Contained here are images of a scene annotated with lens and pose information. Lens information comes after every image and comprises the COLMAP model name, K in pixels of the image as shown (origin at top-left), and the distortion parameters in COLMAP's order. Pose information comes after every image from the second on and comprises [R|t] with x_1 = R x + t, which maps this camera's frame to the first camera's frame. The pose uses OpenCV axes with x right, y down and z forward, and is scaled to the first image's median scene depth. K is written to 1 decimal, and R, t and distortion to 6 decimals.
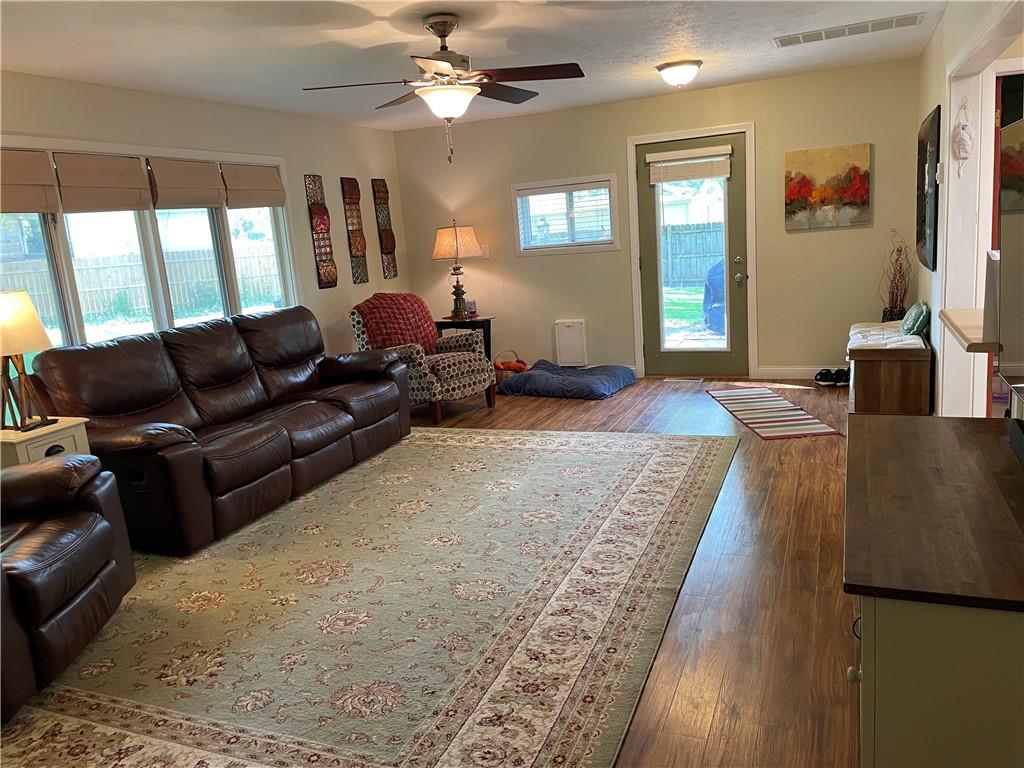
lens RADIAL K [[774.7, 0, 513.3], [0, 774.7, 383.7], [0, 0, 1]] dist [0.016675, -0.004115]
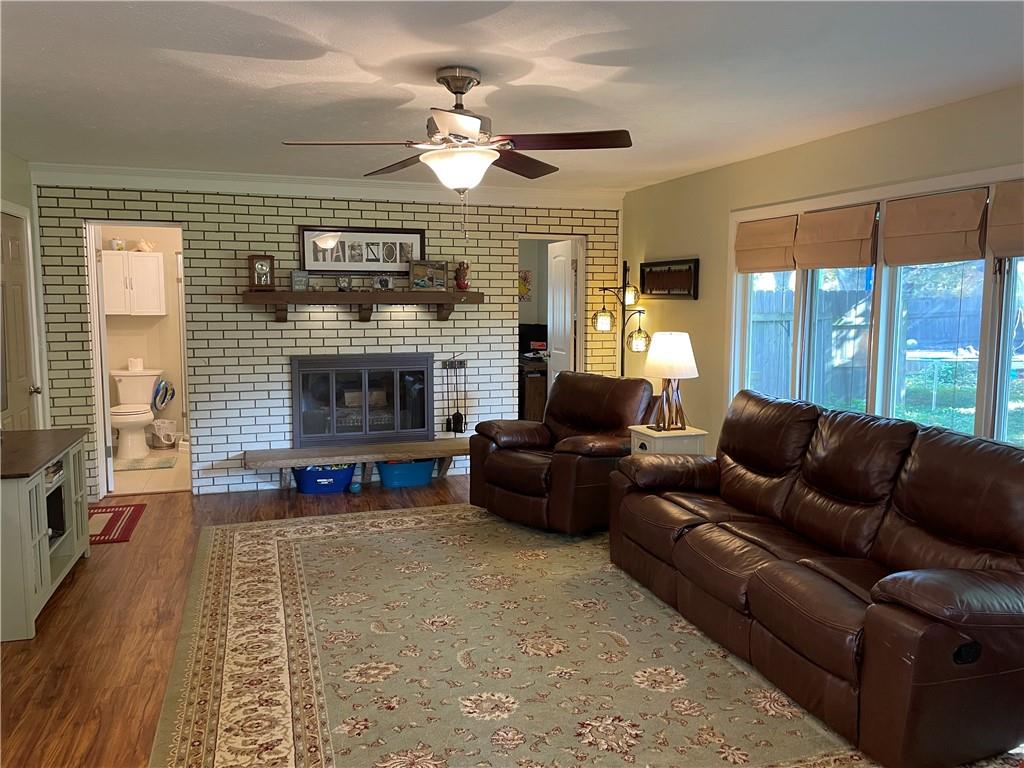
lens RADIAL K [[774.7, 0, 517.0], [0, 774.7, 378.7], [0, 0, 1]] dist [0.016675, -0.004115]
pose [[-0.760246, 0.147563, -0.632654, 0.446121], [-0.071215, 0.949061, 0.306940, -0.437588], [0.645720, 0.278404, -0.711011, 1.798860]]
